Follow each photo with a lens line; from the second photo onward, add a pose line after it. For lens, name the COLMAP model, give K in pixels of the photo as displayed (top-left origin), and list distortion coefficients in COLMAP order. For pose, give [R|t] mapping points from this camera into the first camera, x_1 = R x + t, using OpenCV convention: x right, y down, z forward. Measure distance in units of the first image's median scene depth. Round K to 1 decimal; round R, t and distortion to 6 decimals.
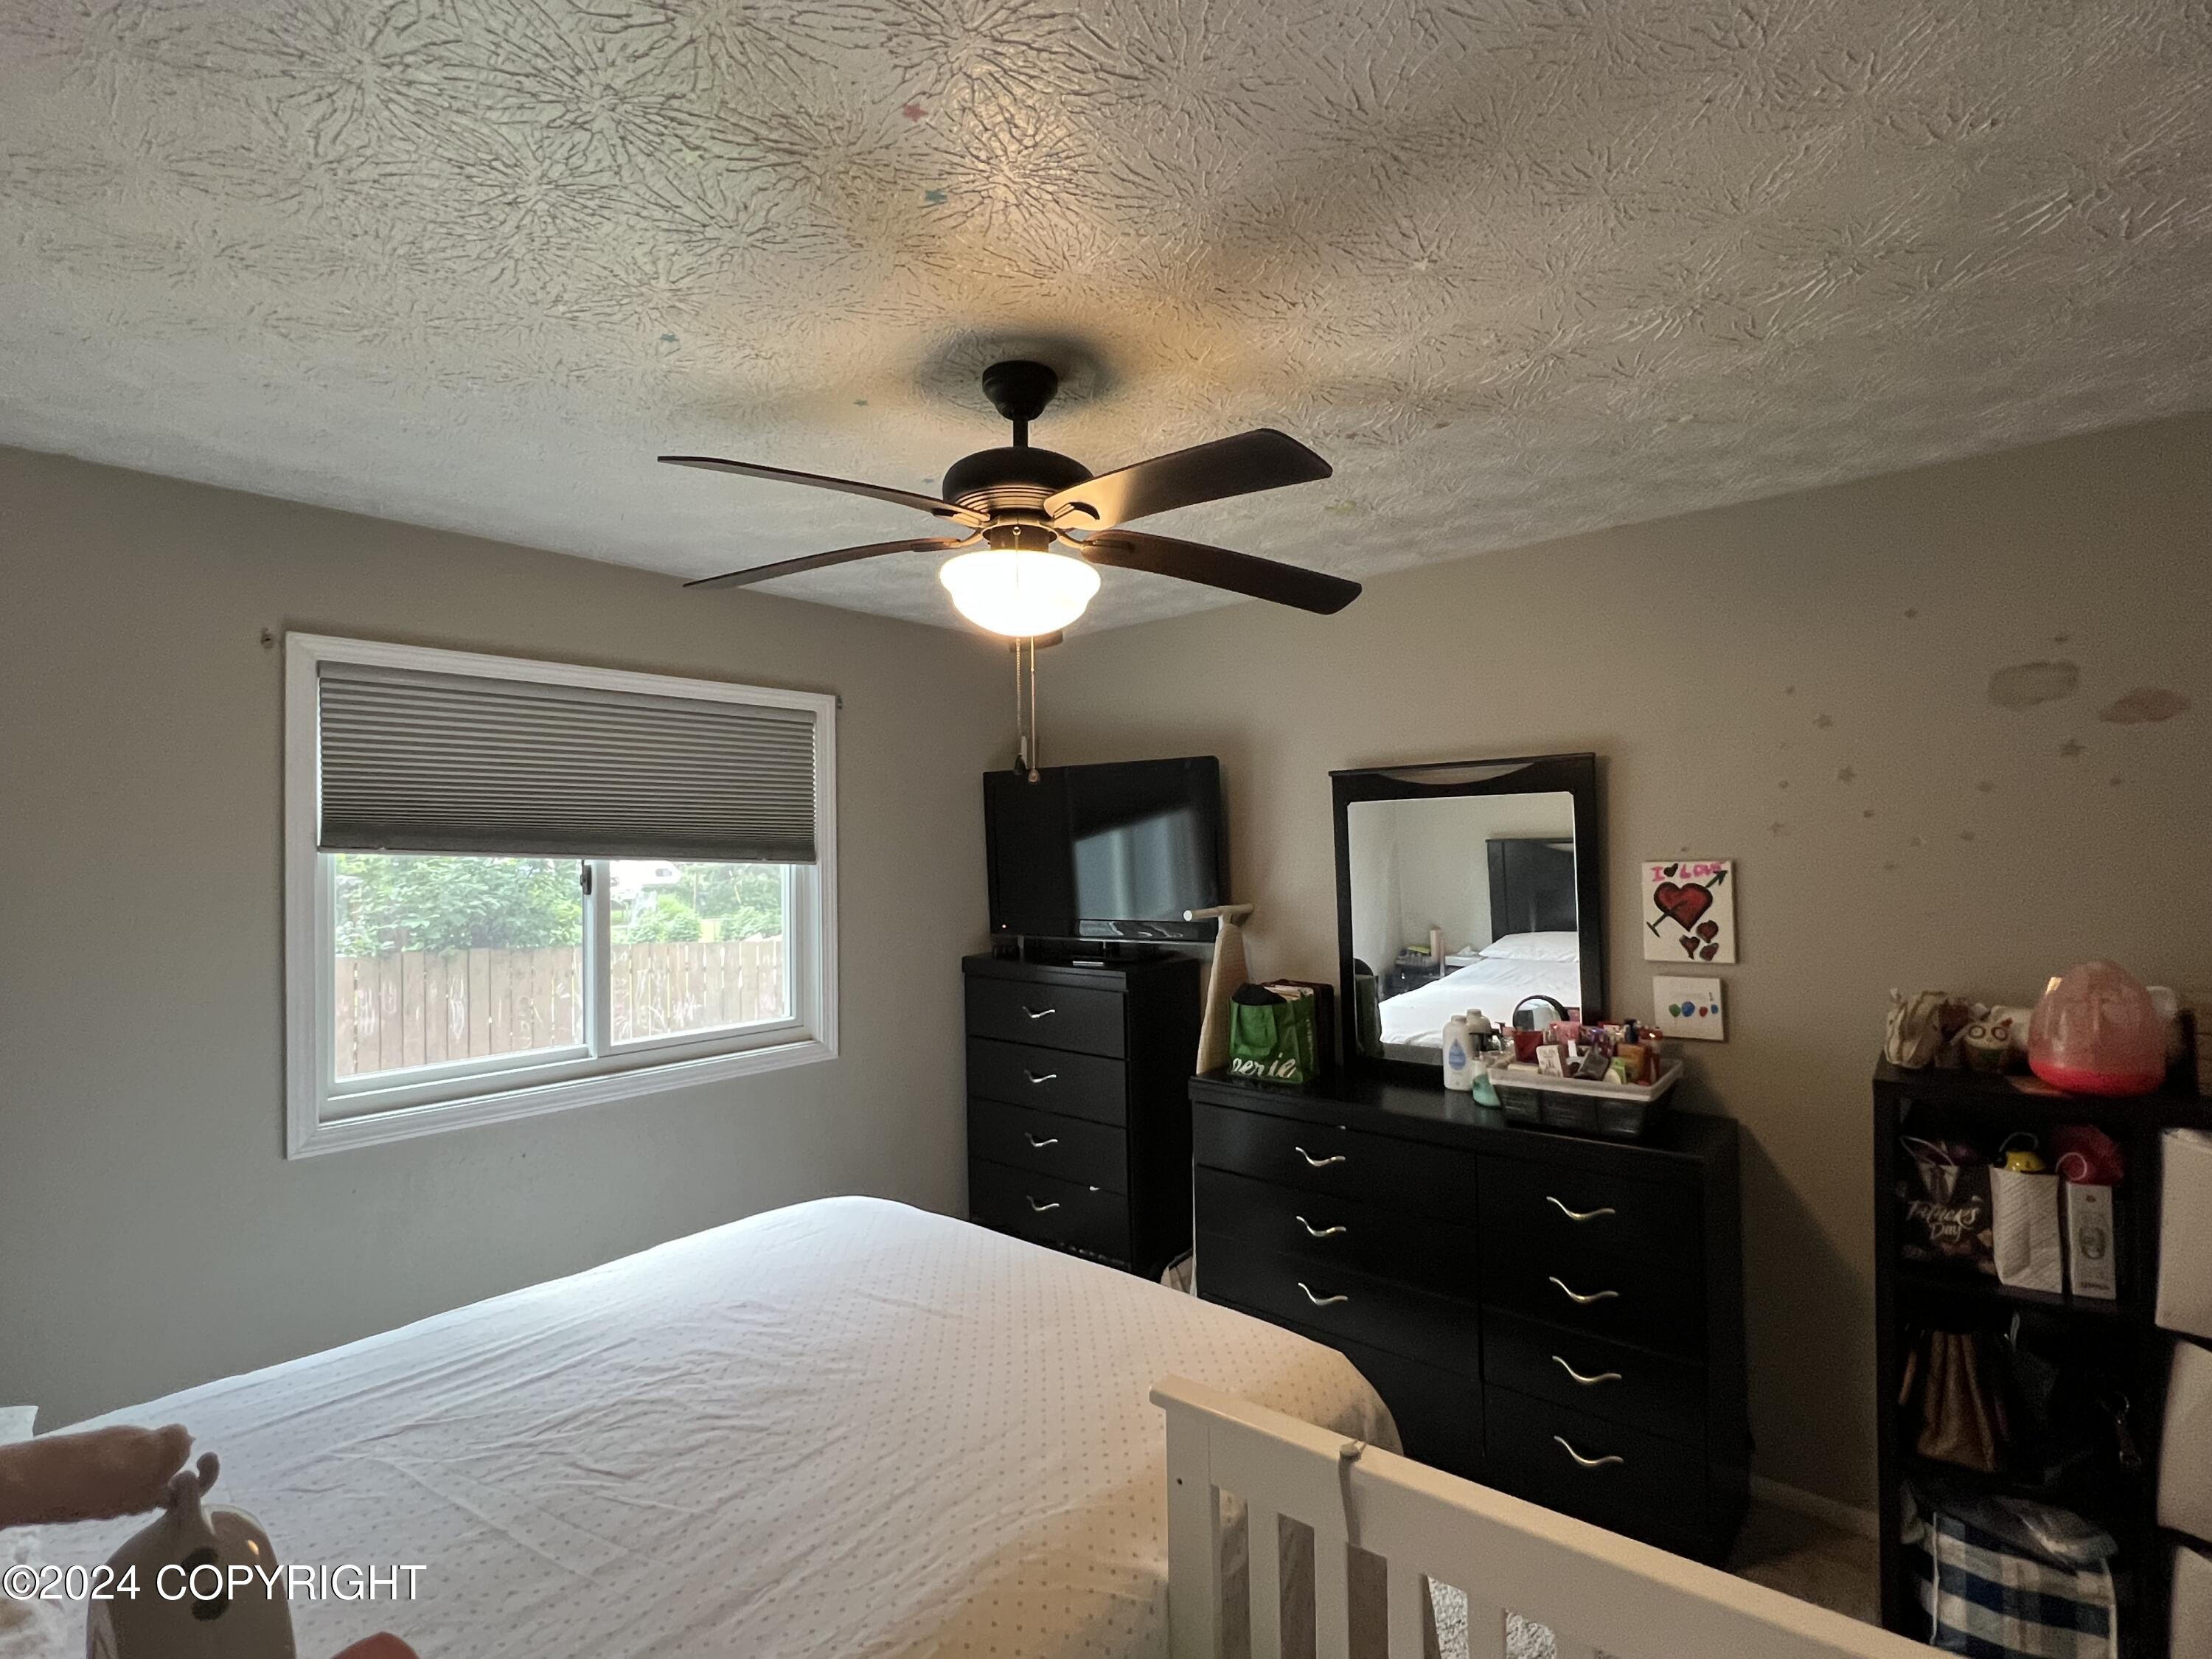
lens RADIAL K [[1050.6, 0, 1099.8], [0, 1050.6, 838.3], [0, 0, 1]] dist [-0.005063, 0.001143]
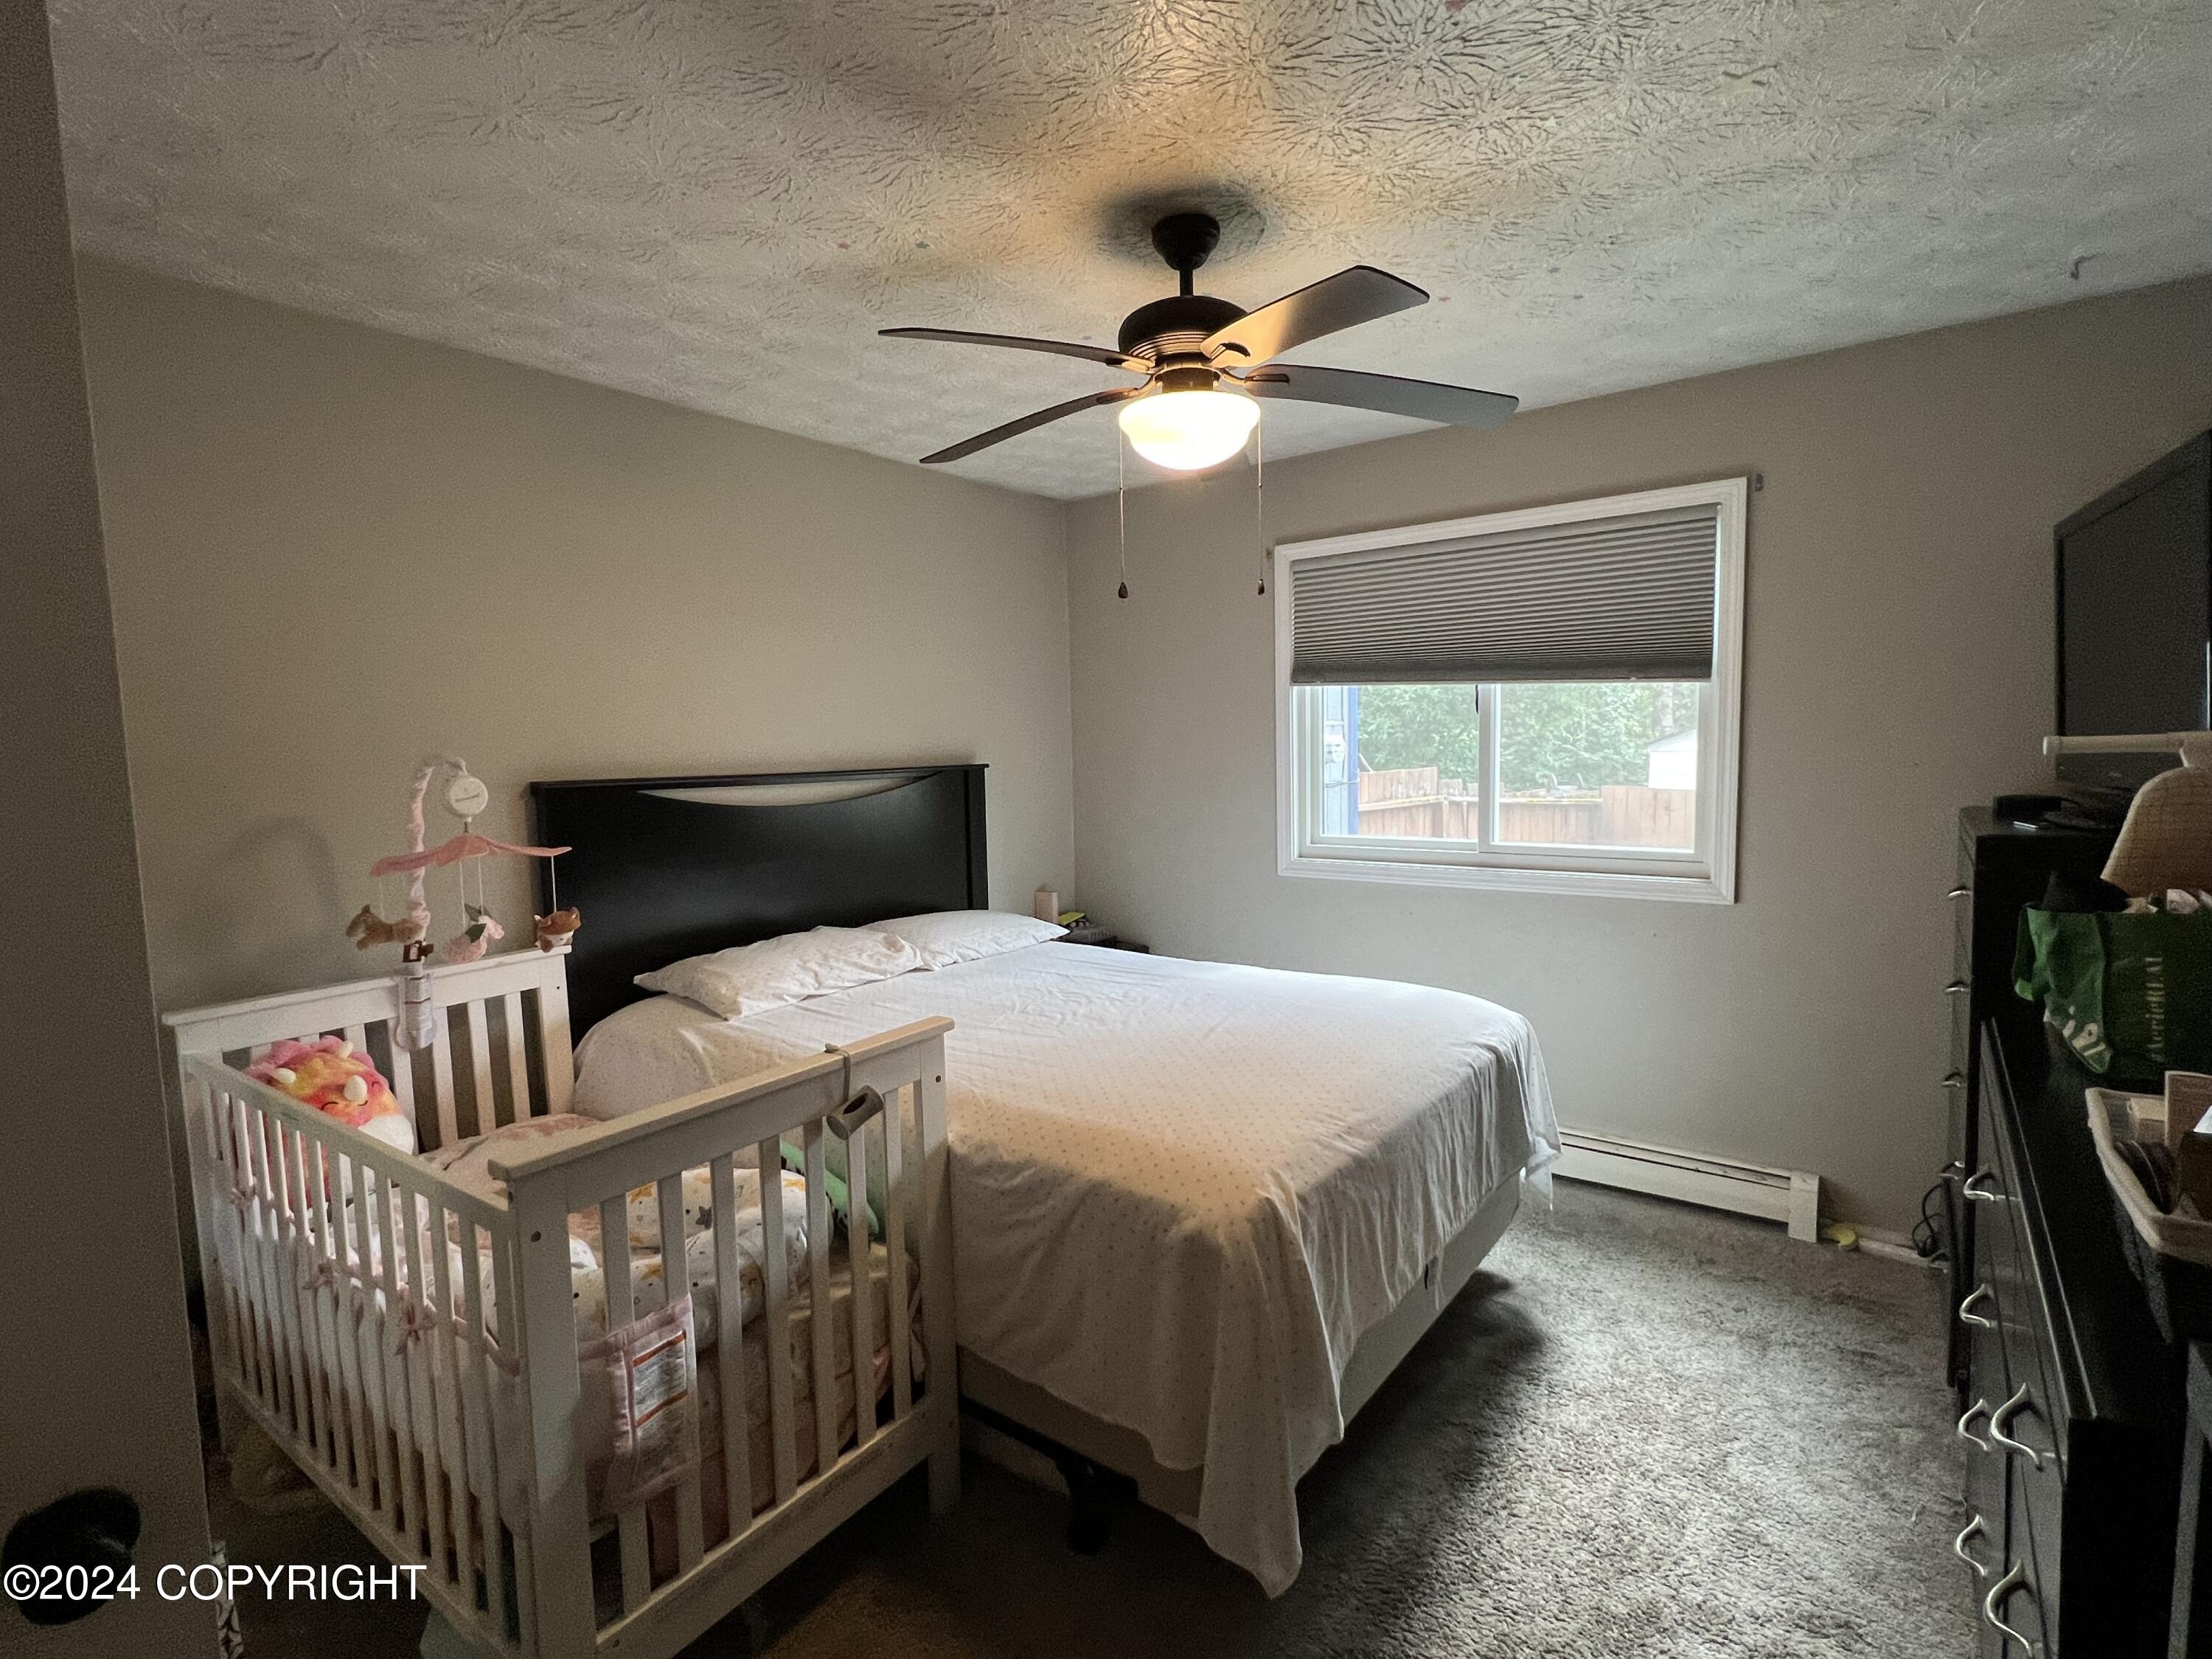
lens RADIAL K [[1050.6, 0, 1099.8], [0, 1050.6, 838.3], [0, 0, 1]] dist [-0.005063, 0.001143]
pose [[0.061459, 0.106816, -0.992378, 0.760347], [0.034884, 0.993420, 0.109088, 0.054472], [0.997500, -0.041322, 0.057328, 0.569990]]
